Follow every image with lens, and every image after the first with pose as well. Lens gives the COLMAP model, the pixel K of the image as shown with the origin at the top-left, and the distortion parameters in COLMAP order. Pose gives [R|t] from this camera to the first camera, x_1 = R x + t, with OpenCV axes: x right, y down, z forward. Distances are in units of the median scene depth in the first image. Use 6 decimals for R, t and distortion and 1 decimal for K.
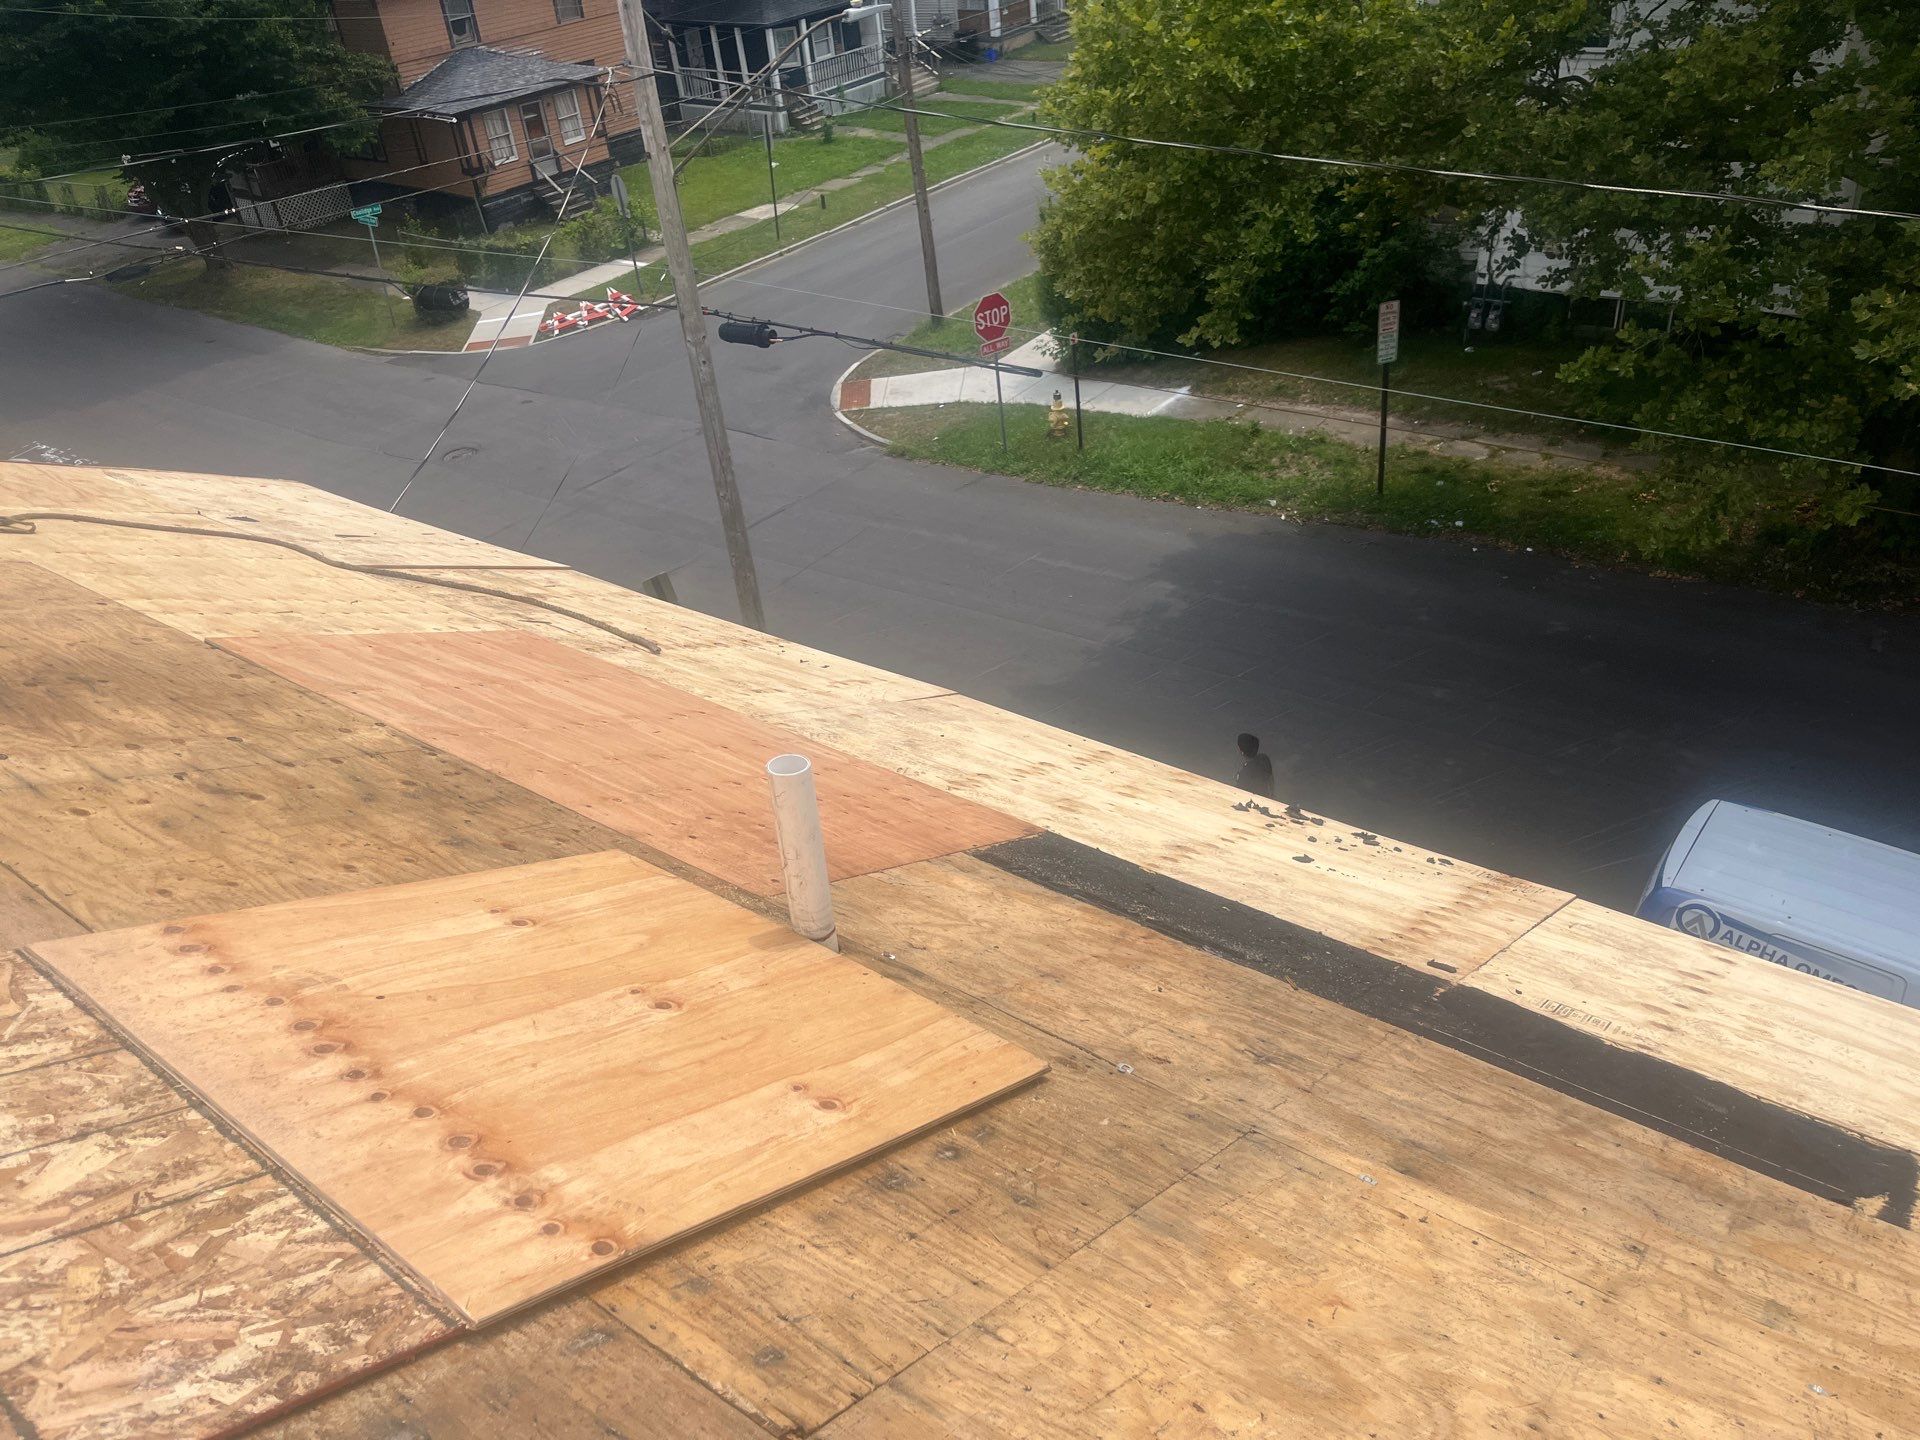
lens RADIAL K [[1453.1, 0, 948.6], [0, 1453.1, 727.1], [0, 0, 1]] dist [0.067847, -0.098930]
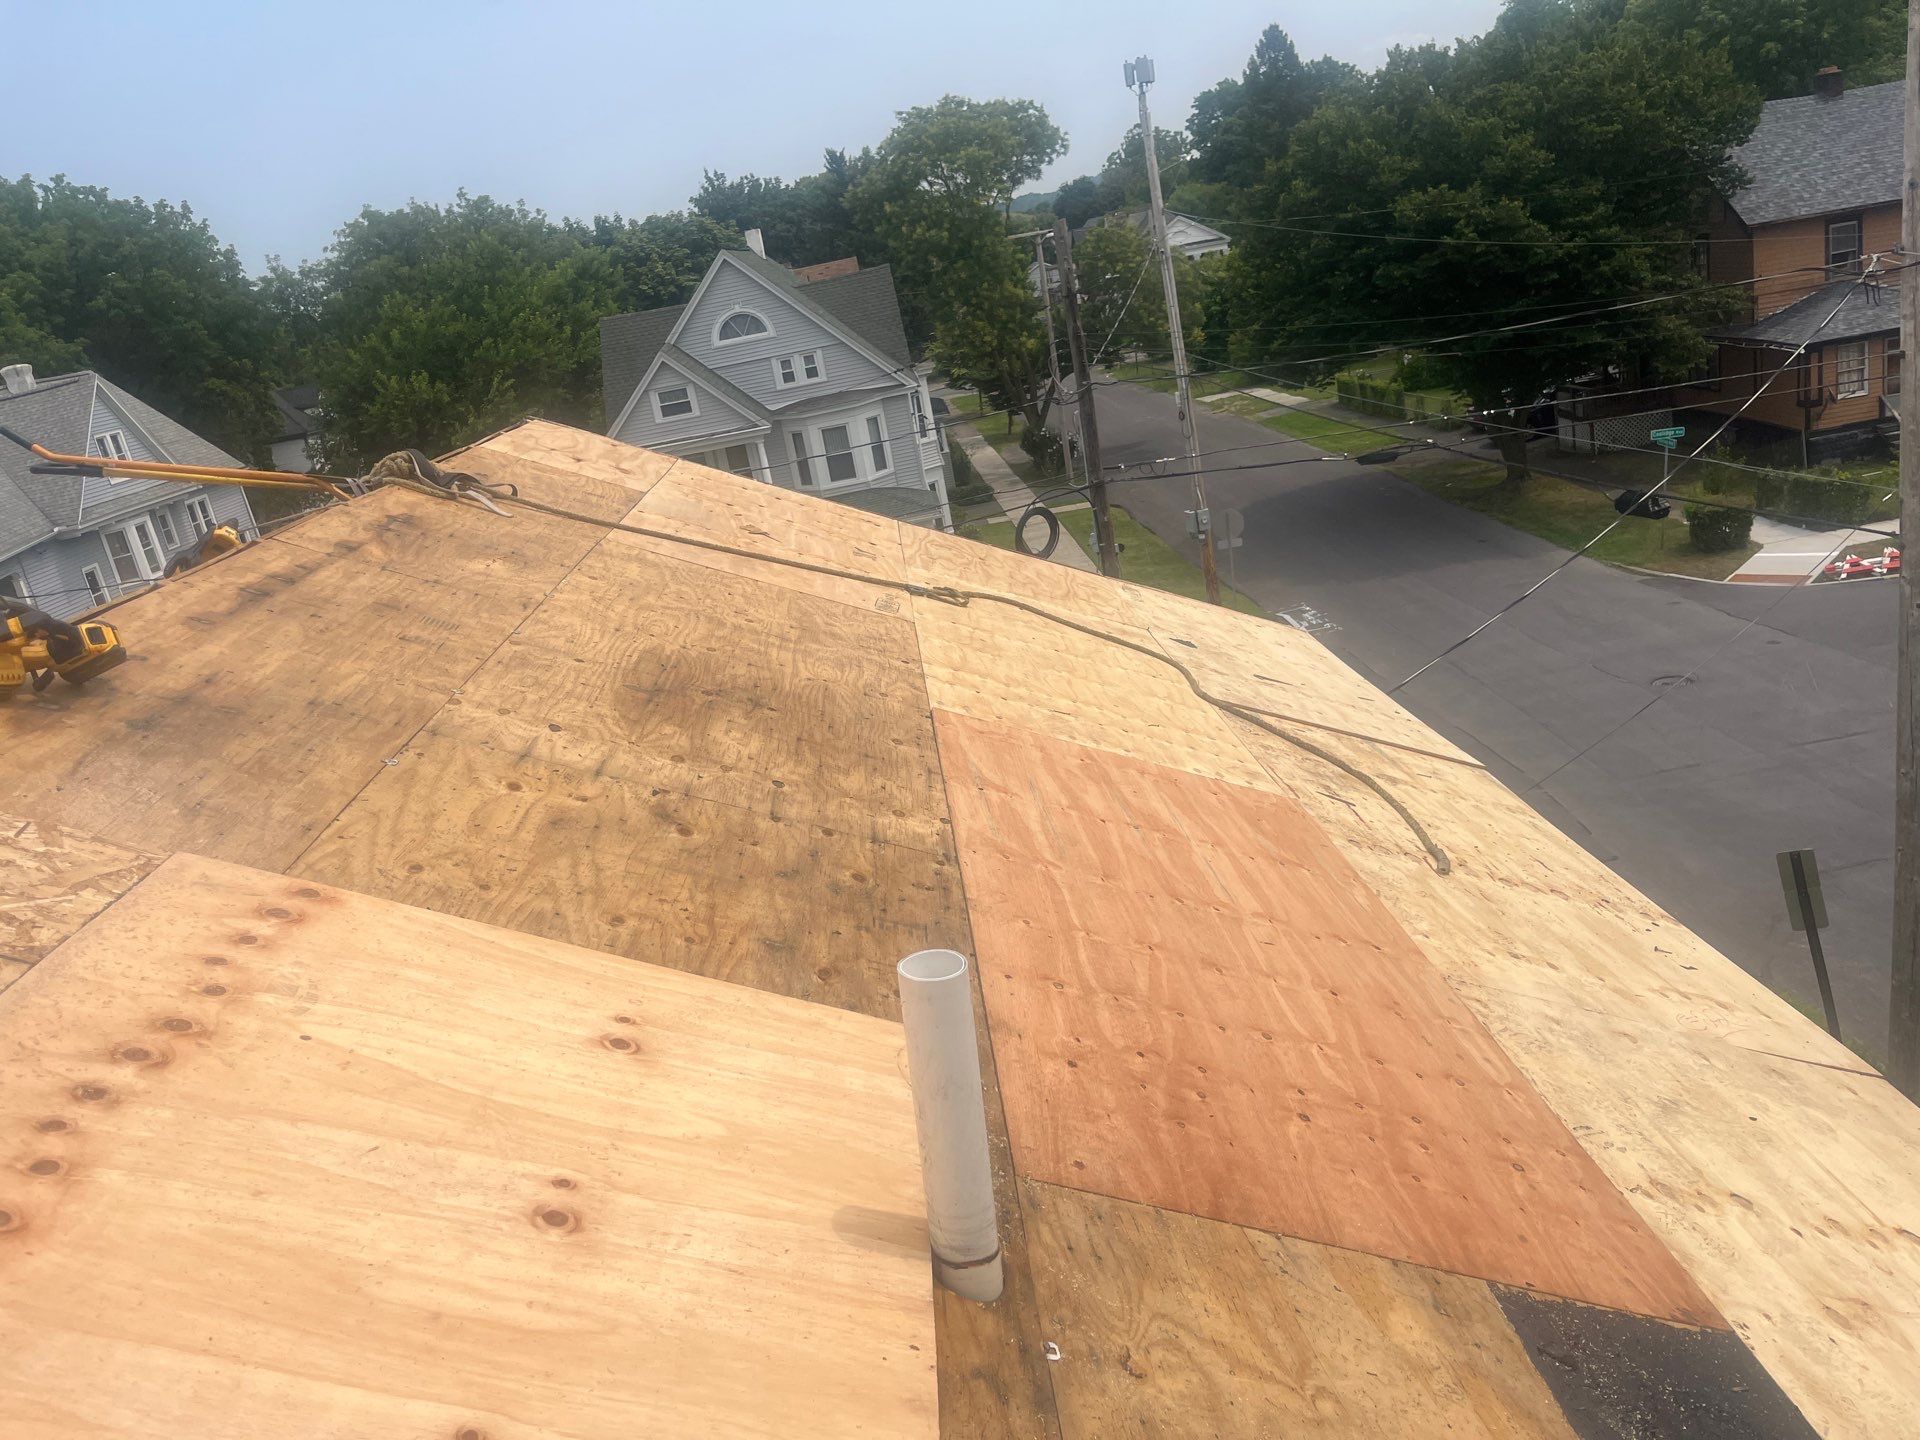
lens RADIAL K [[1453.5, 0, 957.9], [0, 1453.5, 702.5], [0, 0, 1]] dist [0.058763, -0.082044]
pose [[0.666257, 0.202104, -0.717813, 0.171254], [-0.316048, 0.948378, -0.026327, -0.036061], [0.675437, 0.244405, 0.695738, 0.276464]]
